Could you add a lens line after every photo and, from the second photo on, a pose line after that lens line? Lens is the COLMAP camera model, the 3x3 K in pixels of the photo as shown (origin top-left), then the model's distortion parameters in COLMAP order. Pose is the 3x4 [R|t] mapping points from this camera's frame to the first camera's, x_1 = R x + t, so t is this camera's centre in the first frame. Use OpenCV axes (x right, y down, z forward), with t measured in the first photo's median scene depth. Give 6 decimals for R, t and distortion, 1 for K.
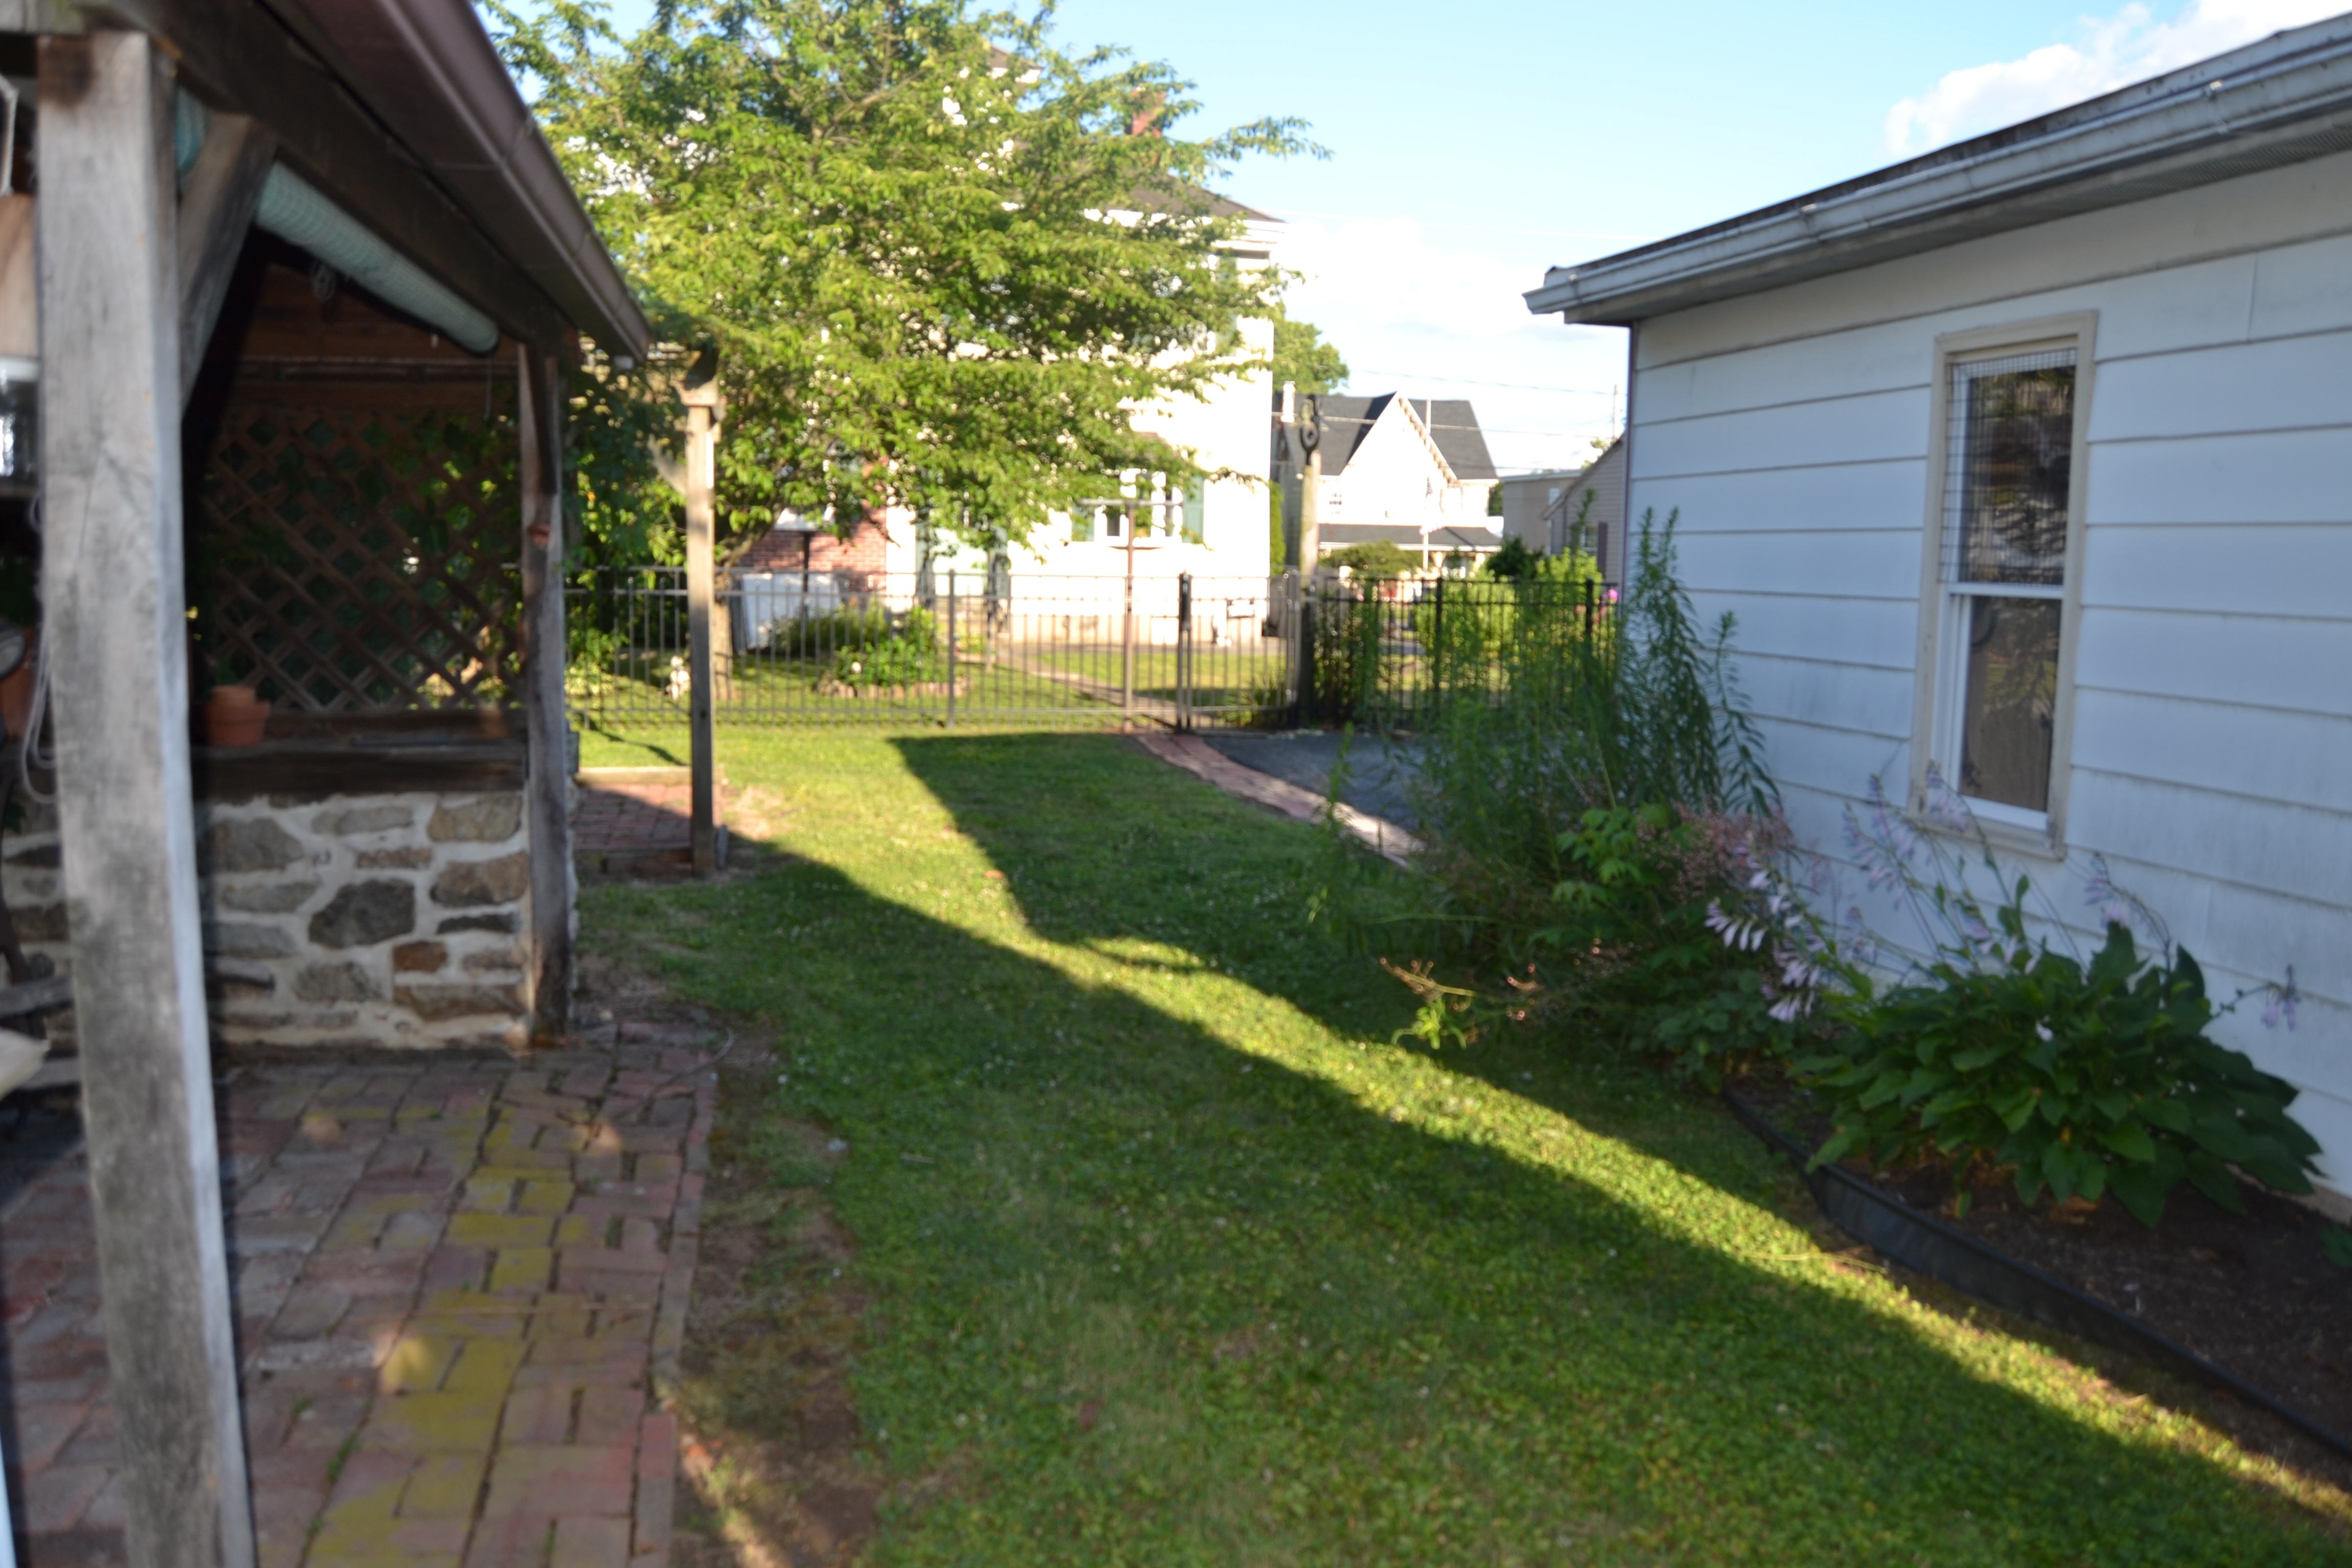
lens RADIAL K [[1872.2, 0, 1167.4], [0, 1872.2, 783.1], [0, 0, 1]] dist [-0.088871, 0.035821]
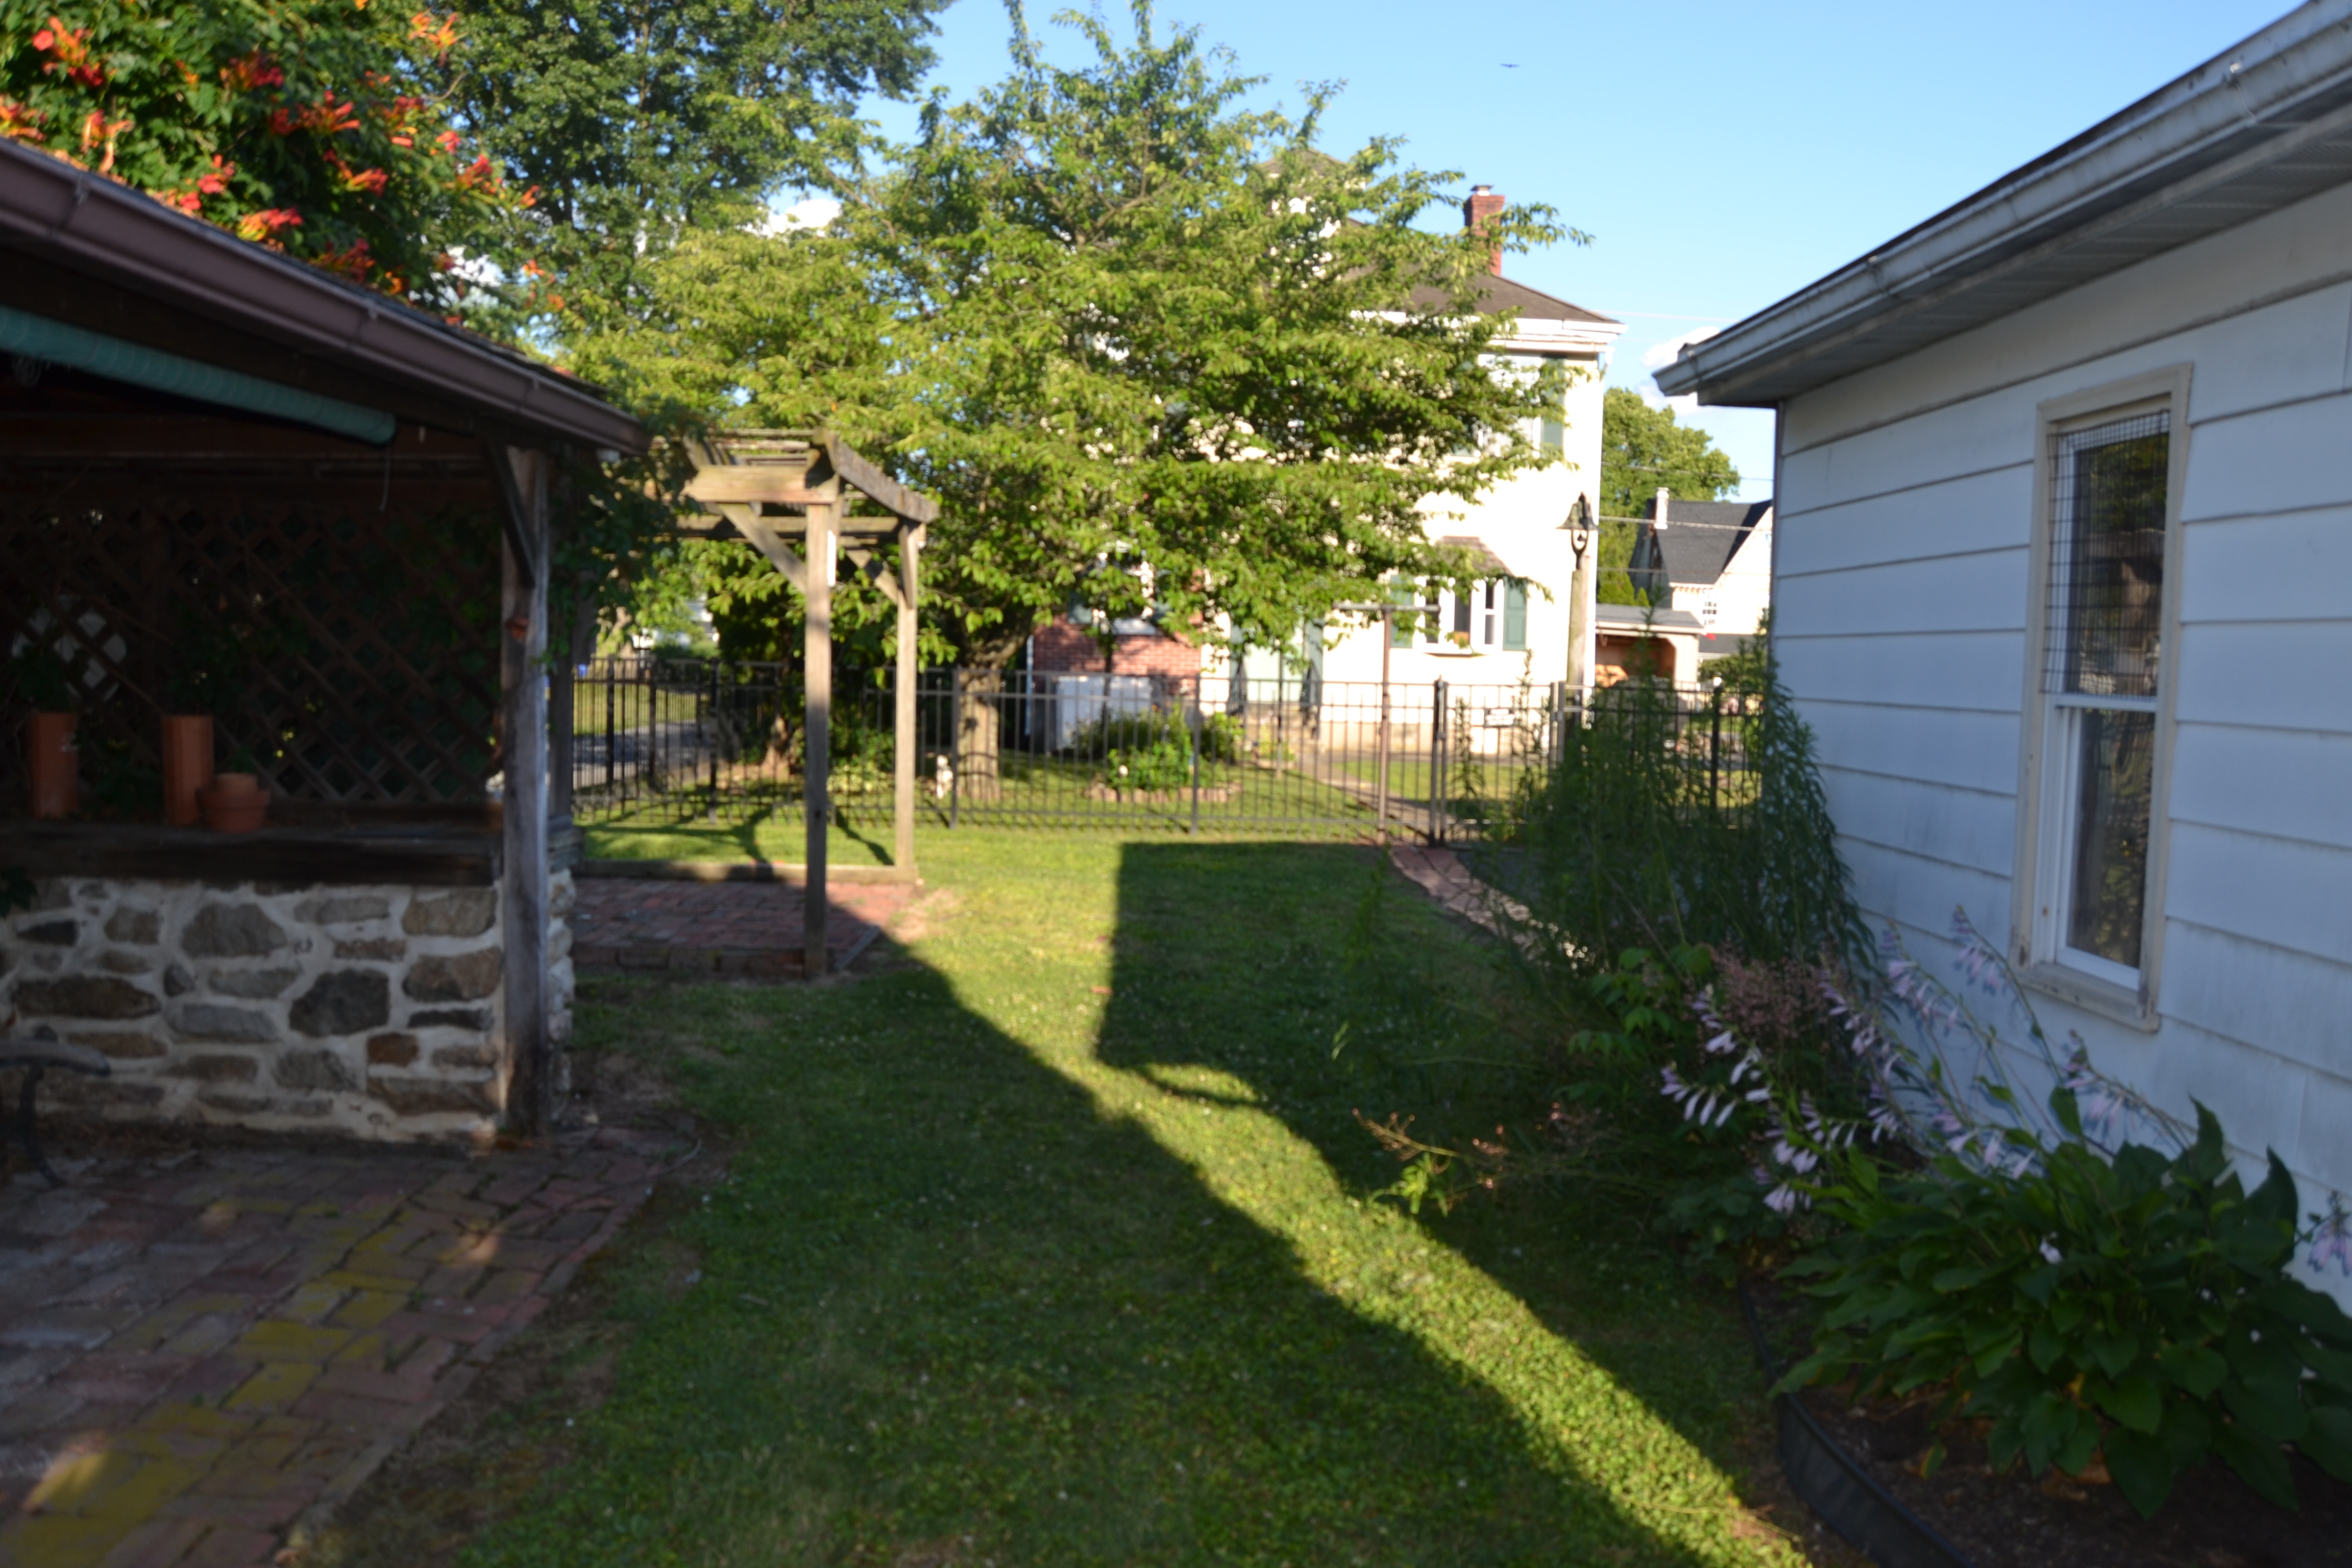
lens RADIAL K [[1872.2, 0, 1180.5], [0, 1872.2, 785.4], [0, 0, 1]] dist [-0.088871, 0.035821]
pose [[0.979236, 0.021835, -0.201546, 0.208089], [-0.033034, 0.998081, -0.052373, -0.009861], [0.200015, 0.057943, 0.978078, 0.105816]]
